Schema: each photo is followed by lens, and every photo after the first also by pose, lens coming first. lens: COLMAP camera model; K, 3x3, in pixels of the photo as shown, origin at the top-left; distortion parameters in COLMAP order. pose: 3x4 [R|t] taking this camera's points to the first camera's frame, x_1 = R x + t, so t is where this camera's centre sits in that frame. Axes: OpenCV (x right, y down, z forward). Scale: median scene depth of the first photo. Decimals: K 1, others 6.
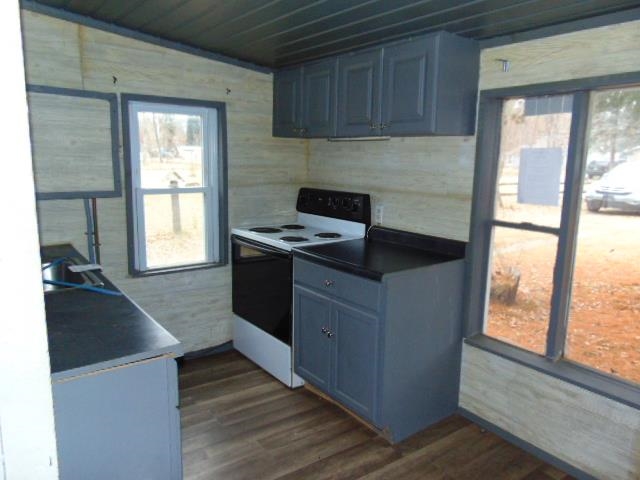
lens RADIAL K [[482.5, 0, 320.1], [0, 482.5, 240.5], [0, 0, 1]] dist [-0.006601, 0.004990]
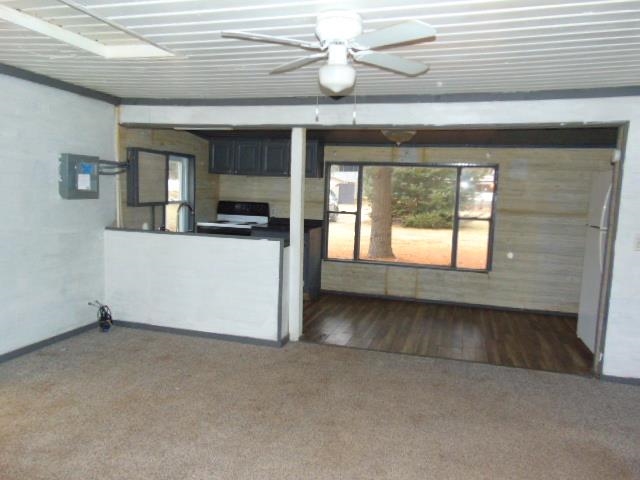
lens RADIAL K [[482.5, 0, 320.4], [0, 482.5, 236.2], [0, 0, 1]] dist [-0.006601, 0.004990]
pose [[0.790638, -0.050398, 0.610206, -1.215456], [0.084679, 0.996030, -0.027453, 0.153184], [-0.606399, 0.073376, 0.791767, -0.959476]]
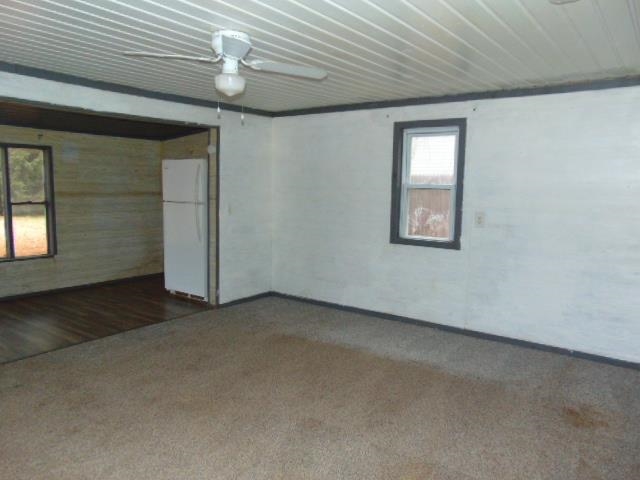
lens RADIAL K [[482.5, 0, 321.1], [0, 482.5, 242.9], [0, 0, 1]] dist [-0.006601, 0.004990]
pose [[-0.306843, -0.138483, 0.941631, -1.980854], [0.139581, 0.972113, 0.188450, -0.056830], [-0.941469, 0.189258, -0.278957, 0.213429]]
